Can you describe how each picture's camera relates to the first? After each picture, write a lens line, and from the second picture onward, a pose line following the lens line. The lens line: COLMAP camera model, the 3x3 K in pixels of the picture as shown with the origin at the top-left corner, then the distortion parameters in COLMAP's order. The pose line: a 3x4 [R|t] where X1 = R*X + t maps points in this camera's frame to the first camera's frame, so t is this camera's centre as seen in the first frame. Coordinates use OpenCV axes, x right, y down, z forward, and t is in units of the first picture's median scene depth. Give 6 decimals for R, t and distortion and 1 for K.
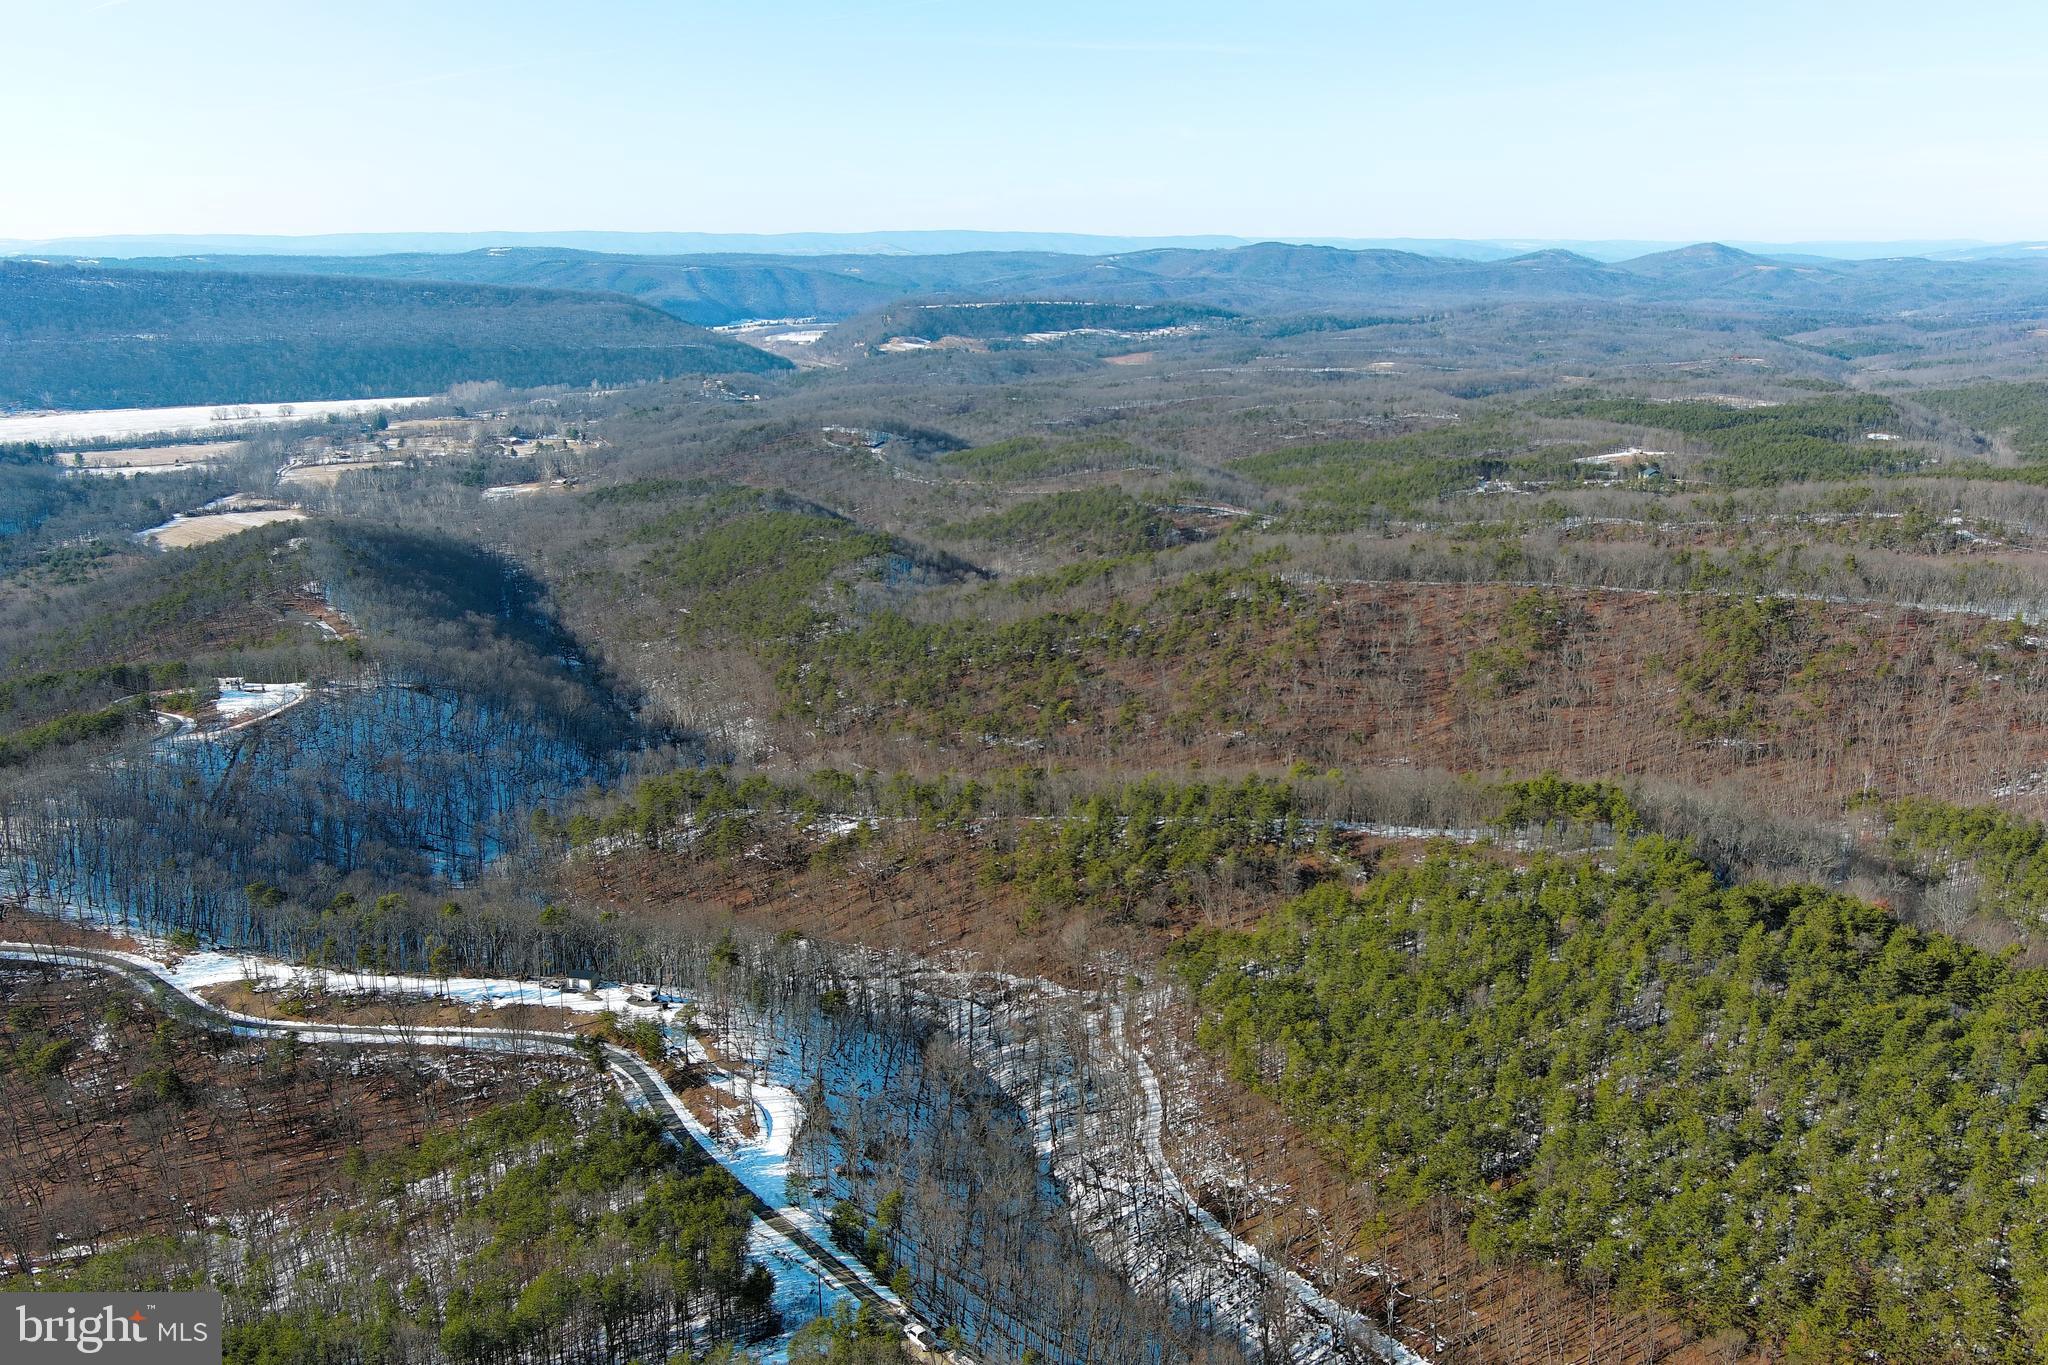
lens RADIAL K [[1583.2, 0, 1027.7], [0, 1583.2, 685.6], [0, 0, 1]] dist [0.013489, -0.025503]
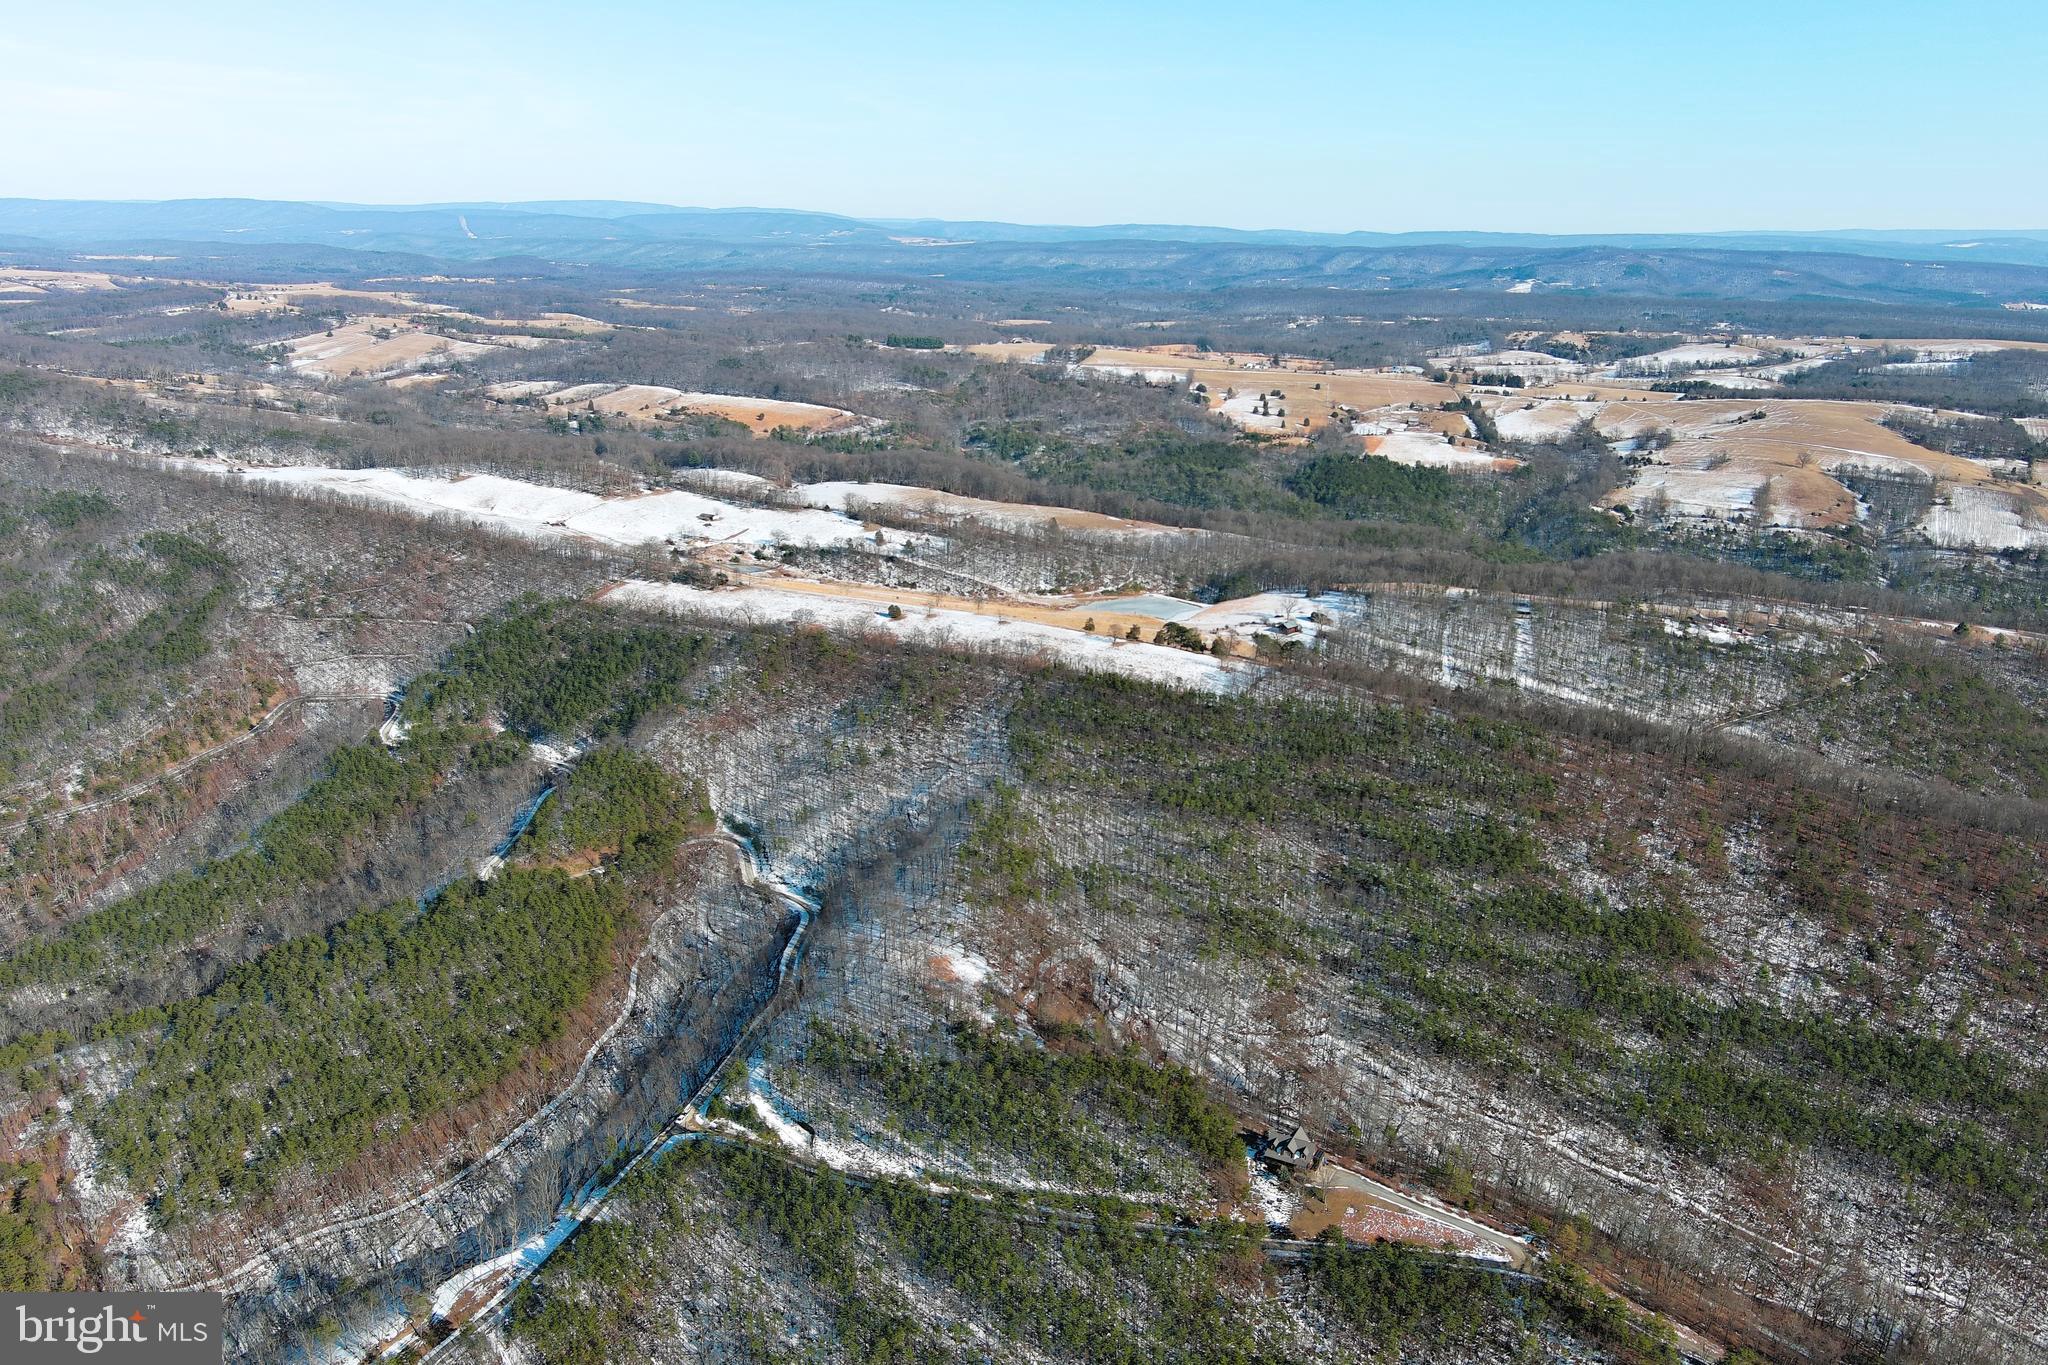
lens RADIAL K [[1578.7, 0, 1024.0], [0, 1578.7, 682.5], [0, 0, 1]] dist [0.032371, -0.062013]
pose [[-0.521881, -0.246327, 0.816678, -1.385227], [0.214845, 0.888577, 0.405305, -0.696544], [-0.825519, 0.386980, -0.410810, 0.793457]]
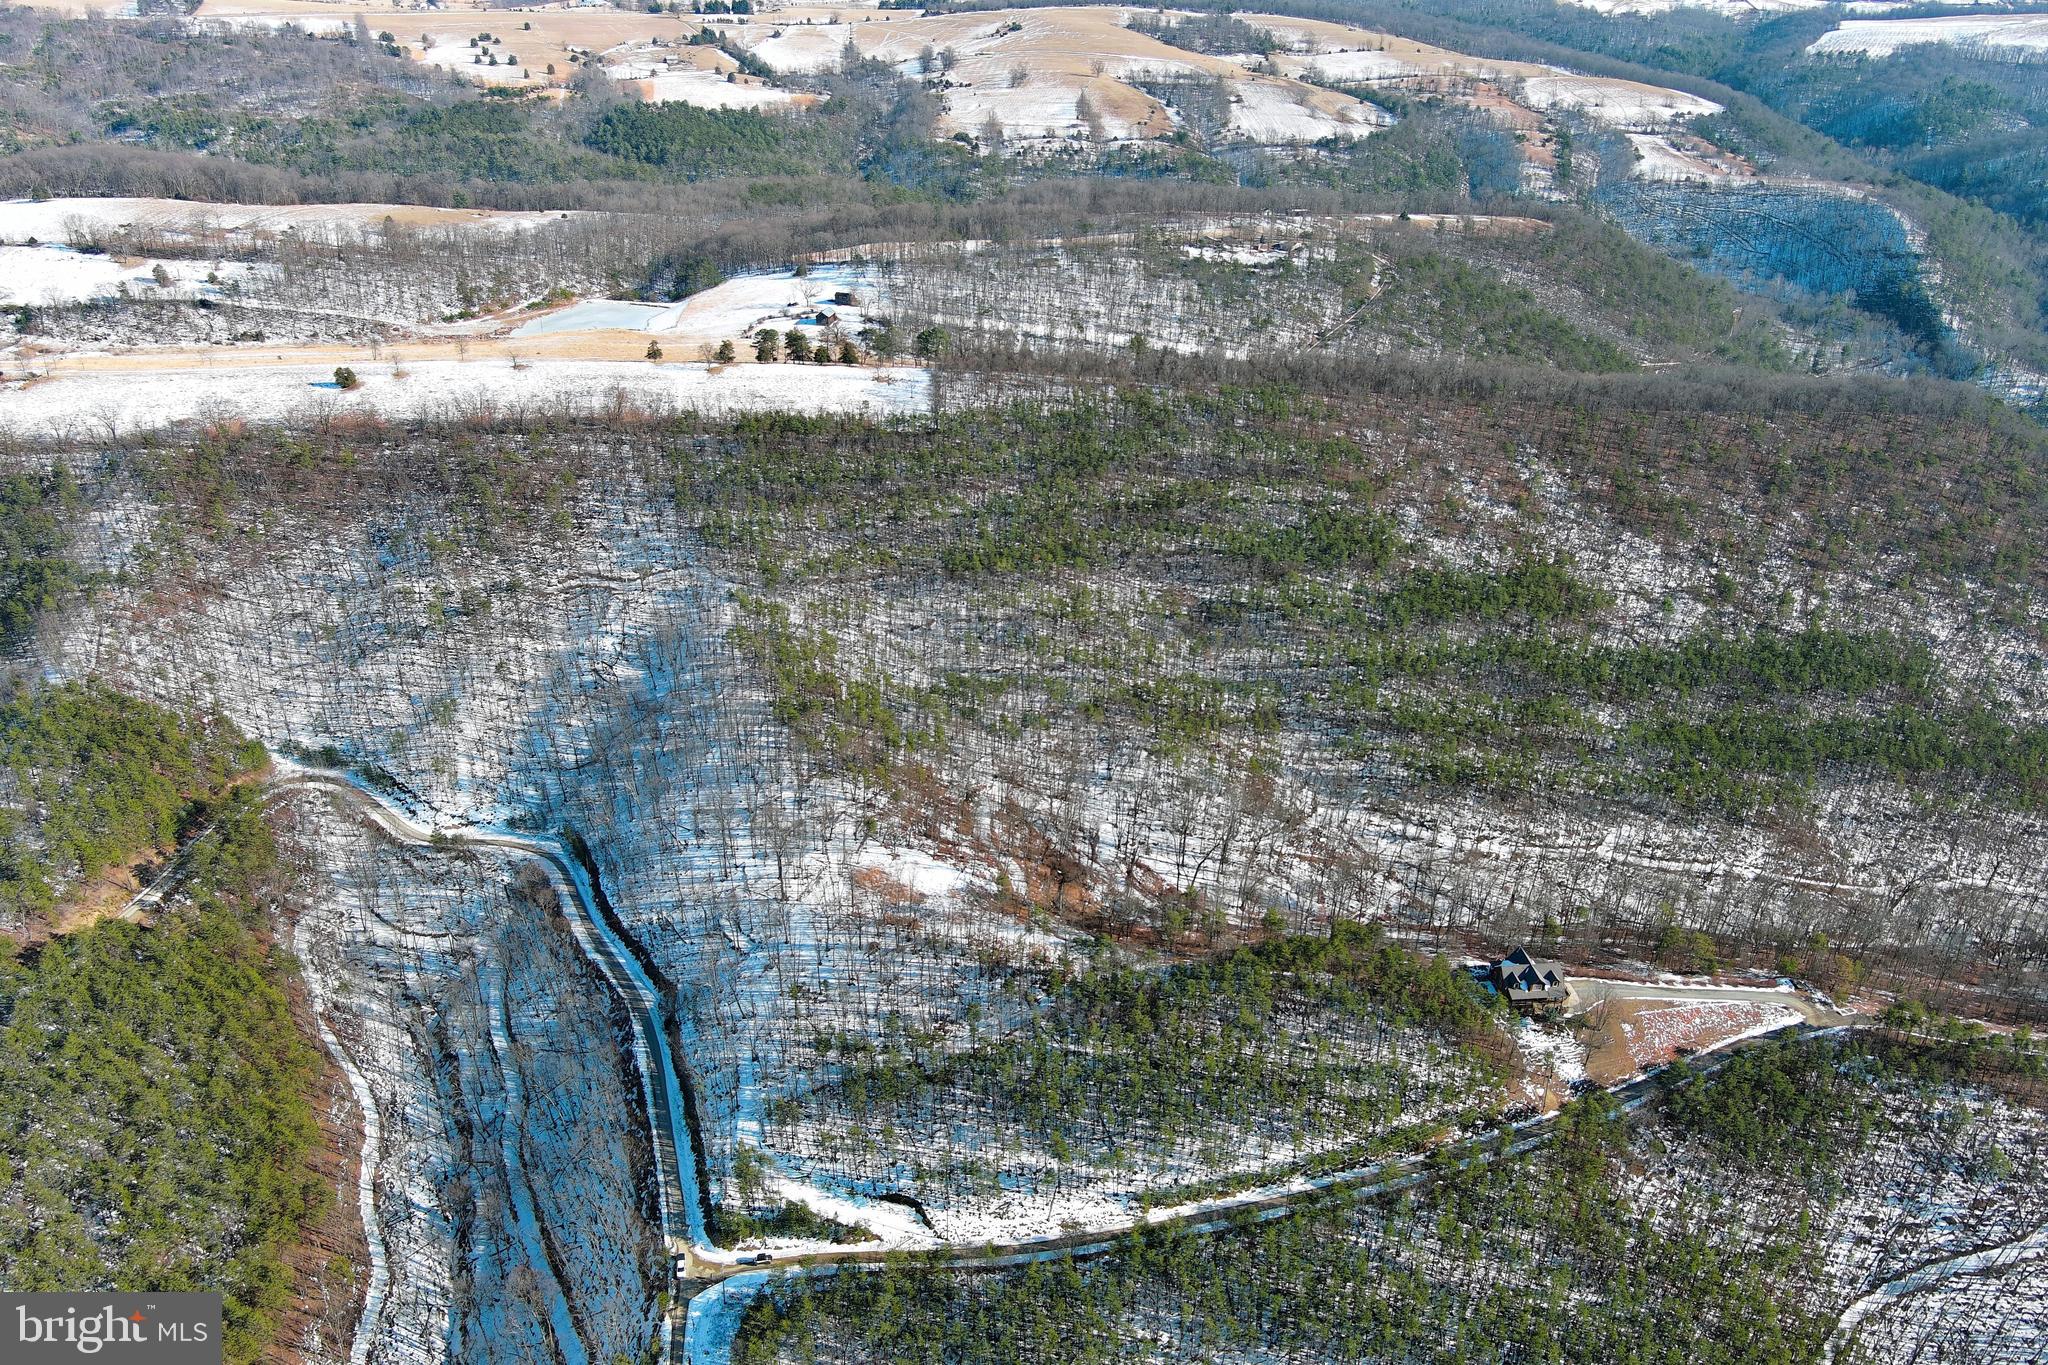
lens RADIAL K [[1591.5, 0, 1027.3], [0, 1591.5, 671.2], [0, 0, 1]] dist [0.003416, -0.003760]
pose [[-0.902822, -0.200872, 0.380213, -0.518762], [0.109470, 0.747696, 0.654956, -0.623675], [-0.415846, 0.632931, -0.653047, 0.908659]]
